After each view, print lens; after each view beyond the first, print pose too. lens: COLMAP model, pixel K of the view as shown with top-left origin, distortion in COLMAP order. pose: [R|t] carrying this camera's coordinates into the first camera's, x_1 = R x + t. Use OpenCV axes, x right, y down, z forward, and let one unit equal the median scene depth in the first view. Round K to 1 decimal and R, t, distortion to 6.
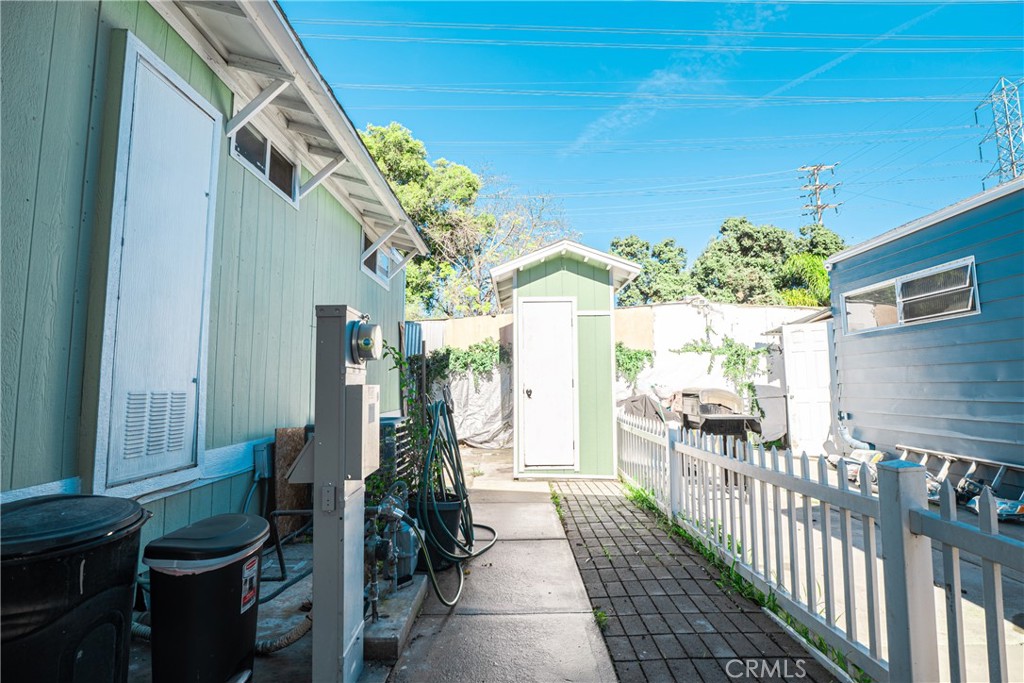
lens RADIAL K [[496.7, 0, 509.9], [0, 496.7, 343.5], [0, 0, 1]] dist [-0.044489, 0.012103]
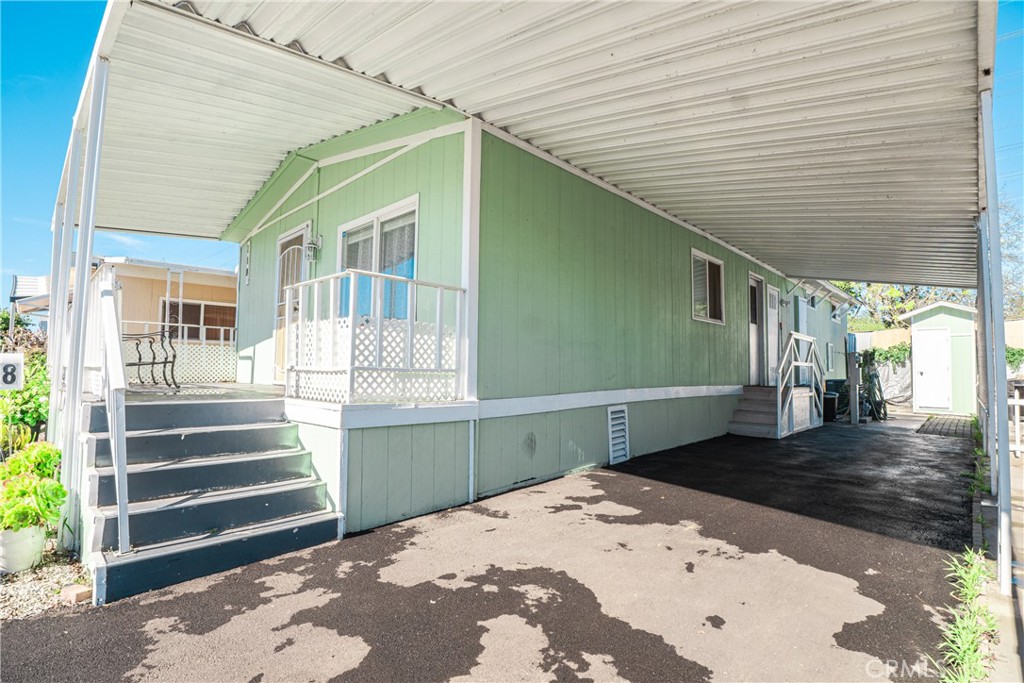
lens RADIAL K [[496.7, 0, 509.9], [0, 496.7, 343.5], [0, 0, 1]] dist [-0.044489, 0.012103]
pose [[0.725528, -0.016241, -0.688001, 0.182139], [0.038849, 0.999094, 0.017383, -0.129112], [0.687095, -0.039341, 0.725501, -1.669400]]
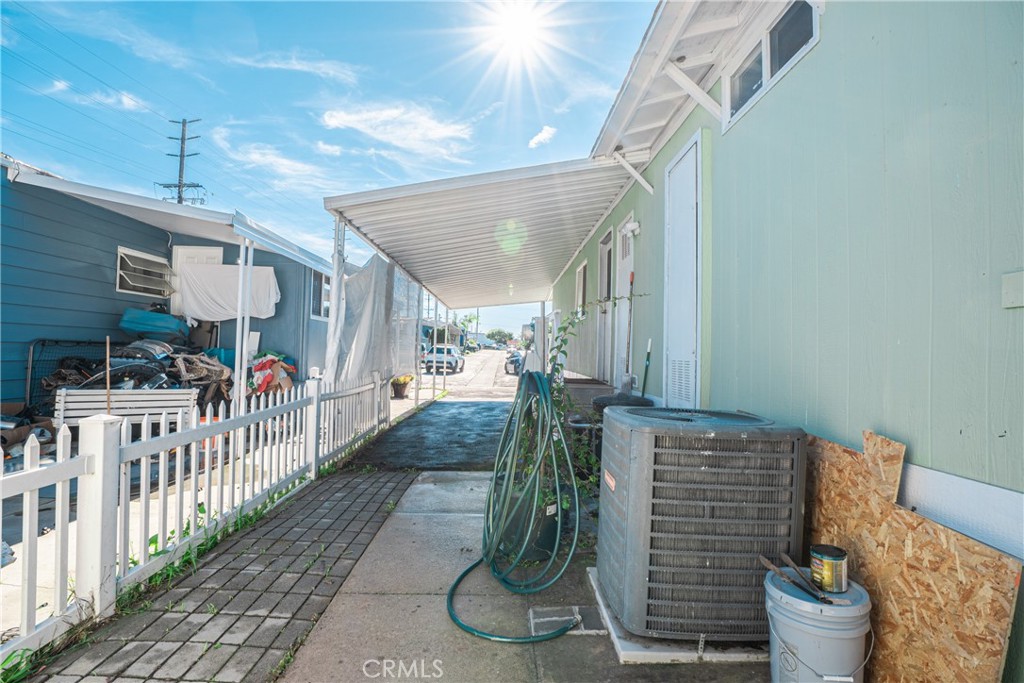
lens RADIAL K [[496.7, 0, 509.9], [0, 496.7, 343.5], [0, 0, 1]] dist [-0.044489, 0.012103]
pose [[-0.999494, -0.015626, -0.027705, -0.055896], [-0.012633, 0.994384, -0.105072, 0.098120], [0.029191, -0.104668, -0.994079, 1.138030]]
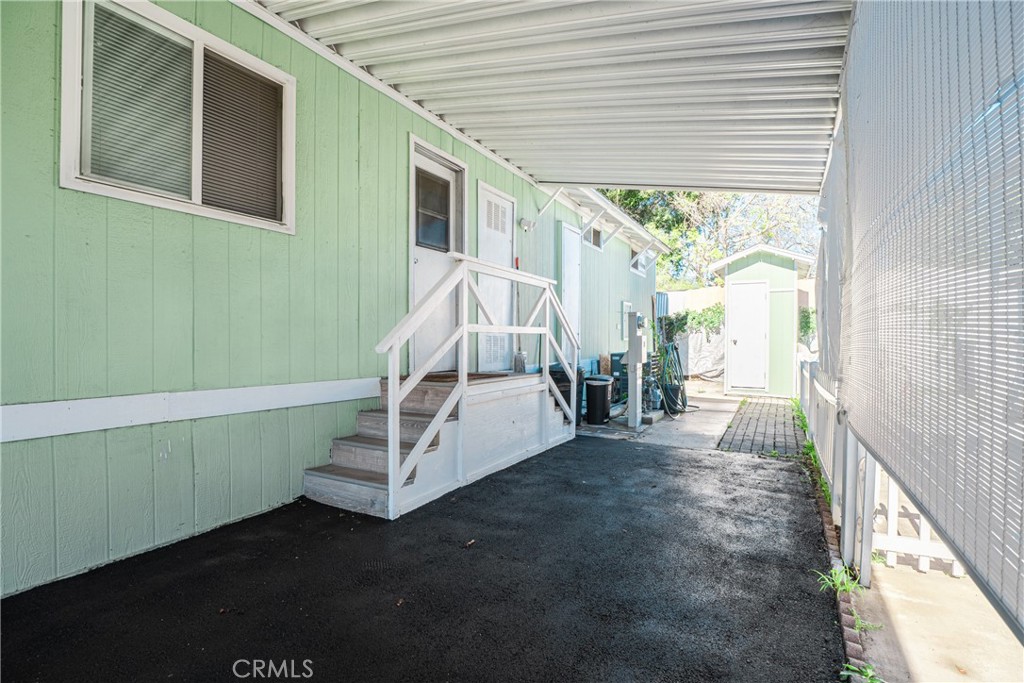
lens RADIAL K [[496.7, 0, 509.9], [0, 496.7, 343.5], [0, 0, 1]] dist [-0.044489, 0.012103]
pose [[0.878061, 0.013324, -0.478363, 0.155568], [0.032749, 0.995596, 0.087844, -0.055976], [0.477427, -0.092799, 0.873757, -0.705600]]
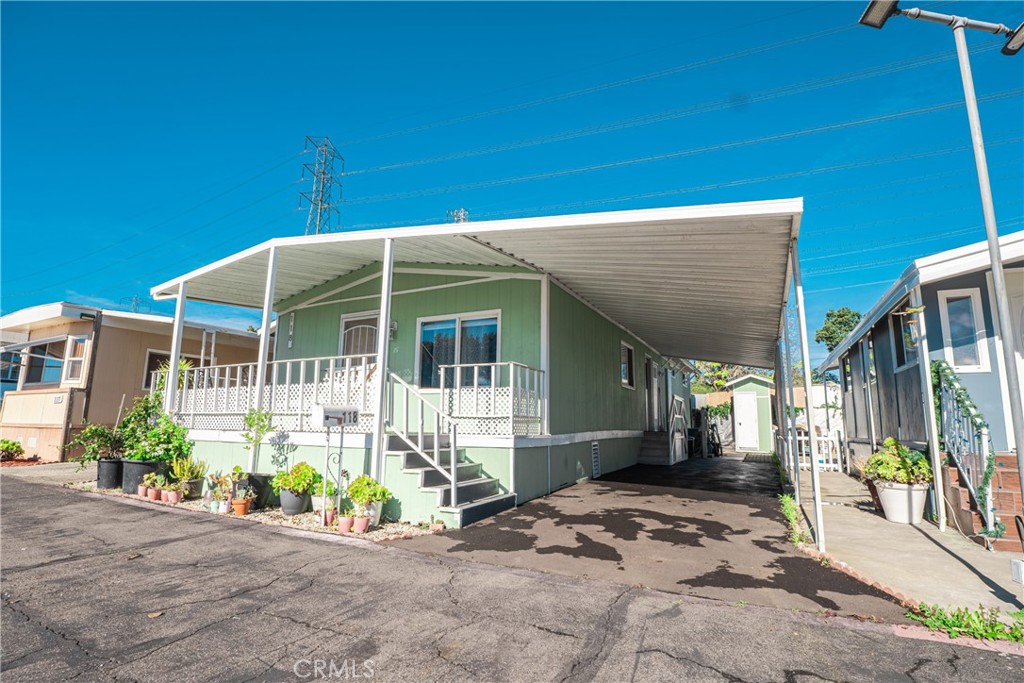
lens RADIAL K [[496.7, 0, 509.9], [0, 496.7, 343.5], [0, 0, 1]] dist [-0.044489, 0.012103]
pose [[0.894446, -0.049112, -0.444470, 0.135770], [0.014505, 0.996614, -0.080932, -0.163574], [0.446940, 0.065942, 0.892130, -2.300688]]
